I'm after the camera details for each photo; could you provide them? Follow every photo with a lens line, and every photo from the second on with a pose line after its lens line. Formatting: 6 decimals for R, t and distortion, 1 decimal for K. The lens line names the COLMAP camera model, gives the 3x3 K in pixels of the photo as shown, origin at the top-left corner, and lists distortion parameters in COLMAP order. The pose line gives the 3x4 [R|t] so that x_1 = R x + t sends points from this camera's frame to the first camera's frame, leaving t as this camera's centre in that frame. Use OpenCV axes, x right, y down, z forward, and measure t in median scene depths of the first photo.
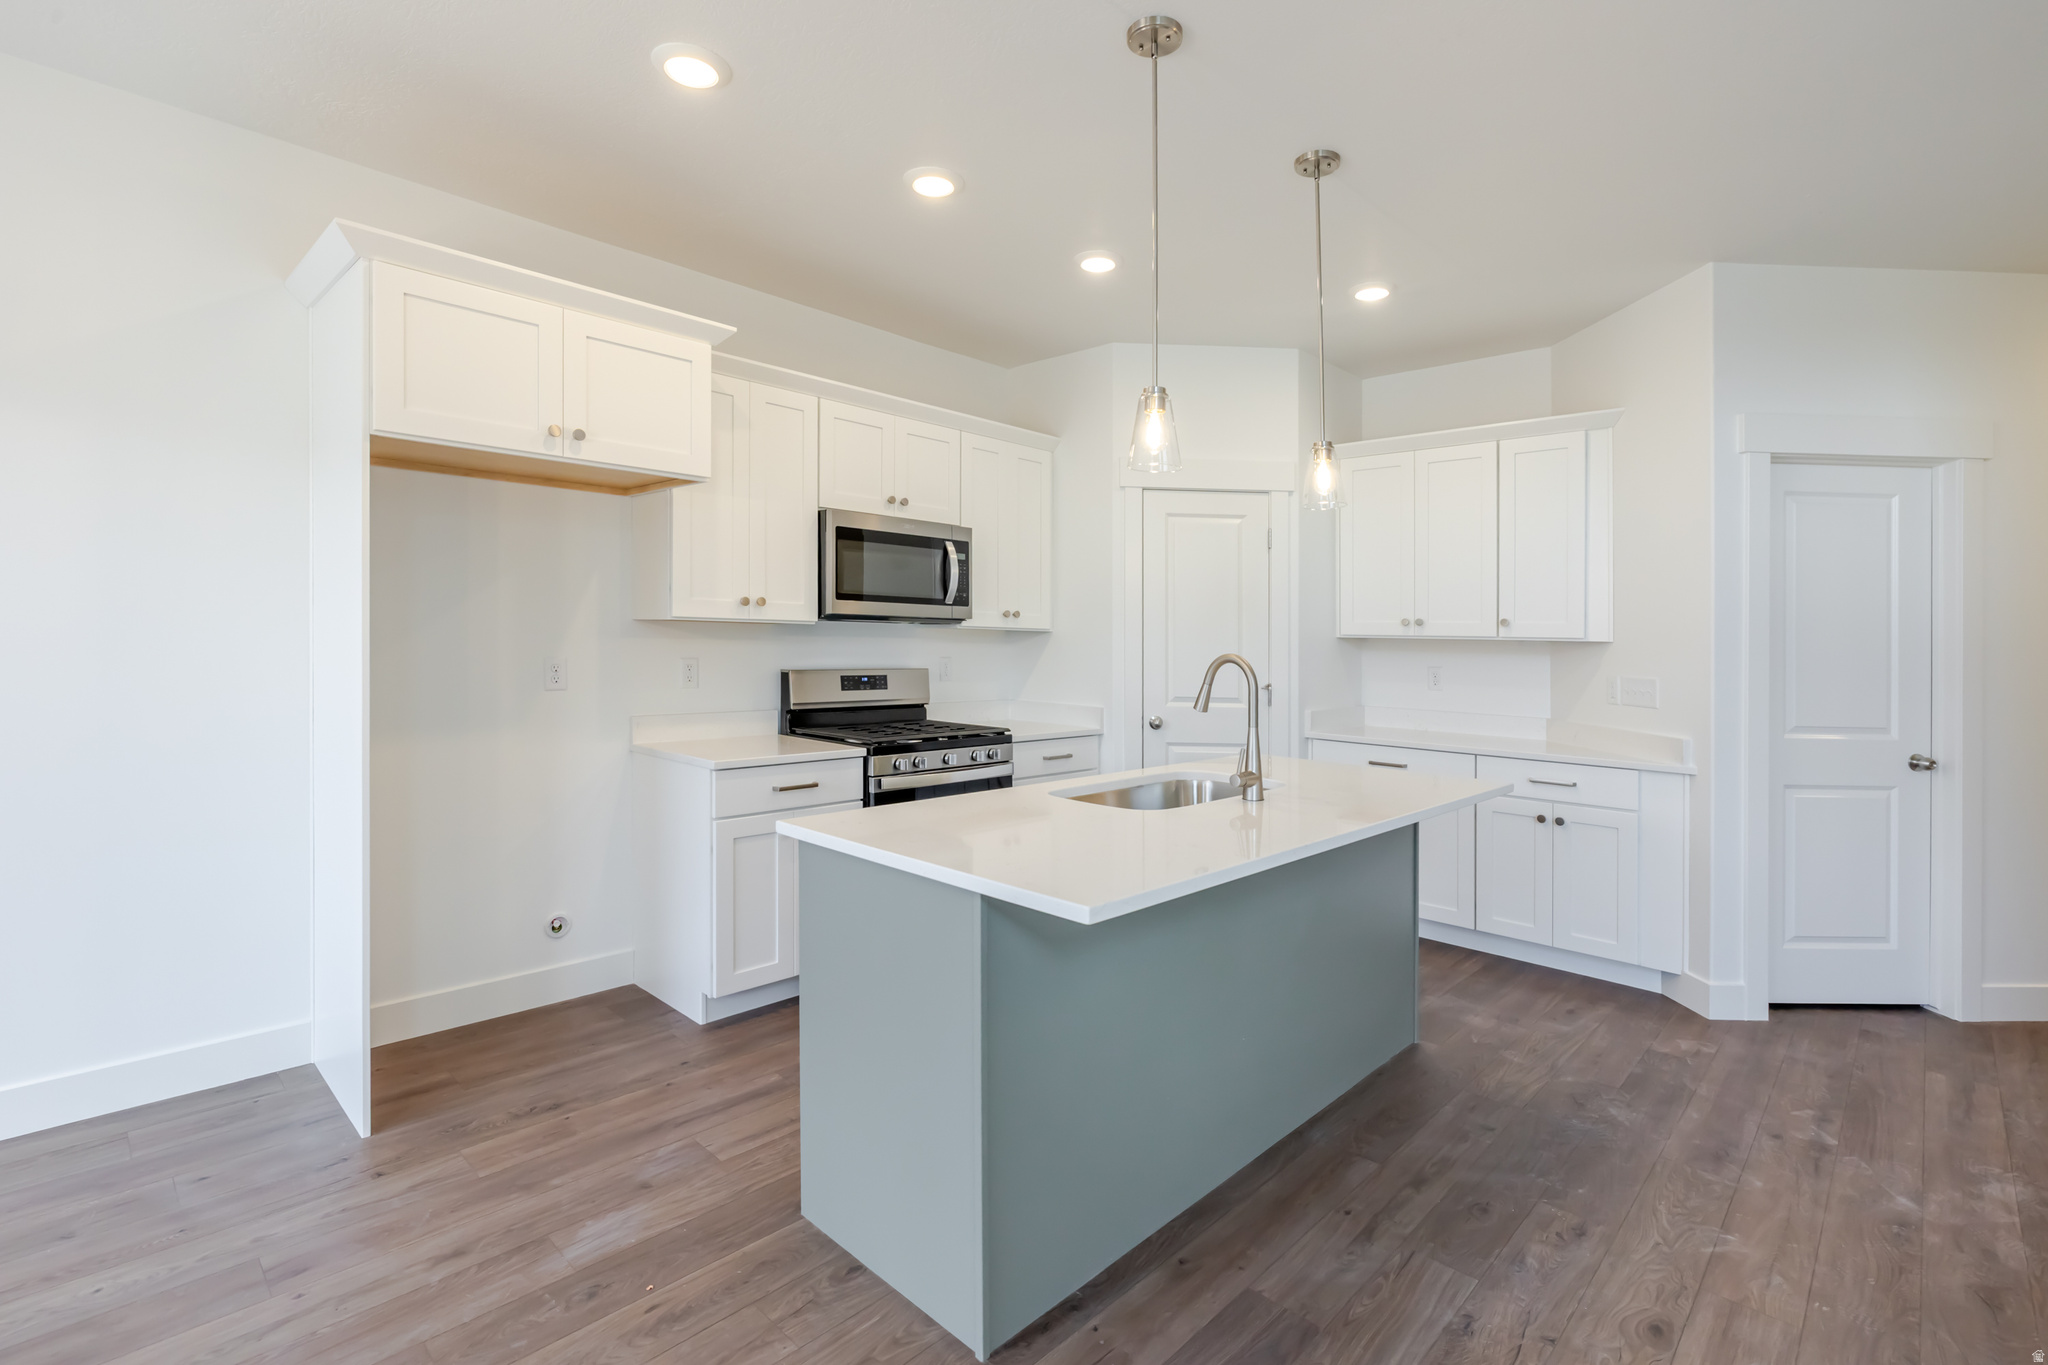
lens RADIAL K [[829.2, 0, 931.4], [0, 829.2, 646.8], [0, 0, 1]] dist [-0.001169, -0.000052]
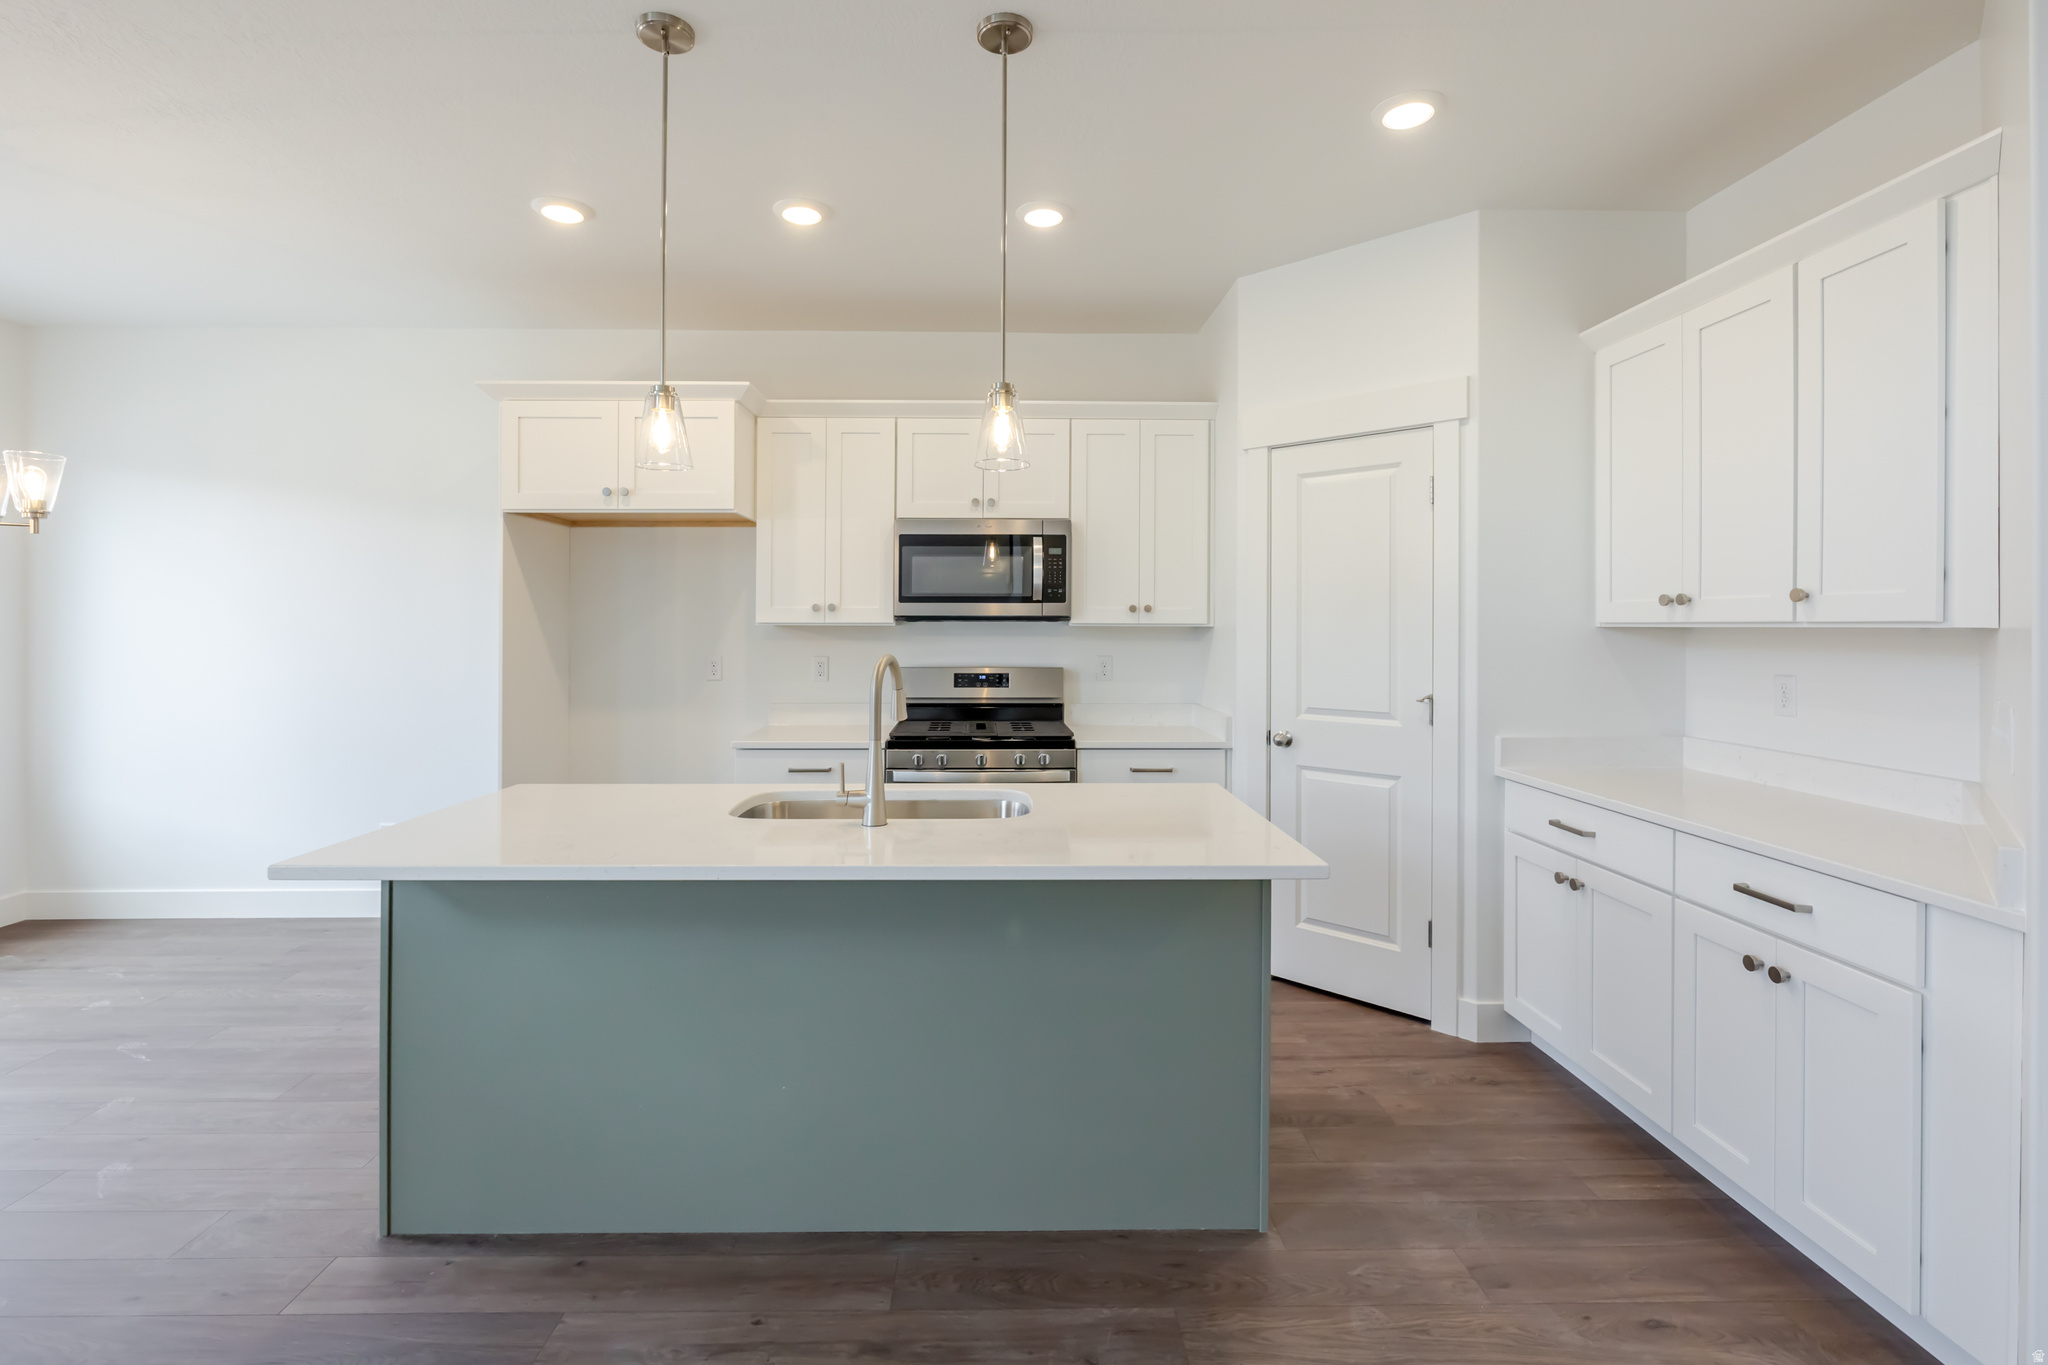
lens RADIAL K [[791.0, 0, 994.9], [0, 791.0, 636.9], [0, 0, 1]] dist [-0.002212, -0.000184]
pose [[0.777471, -0.012341, -0.628797, 0.640901], [0.006917, 0.999915, -0.011072, 0.000038], [0.628880, 0.004258, 0.777490, 0.281759]]
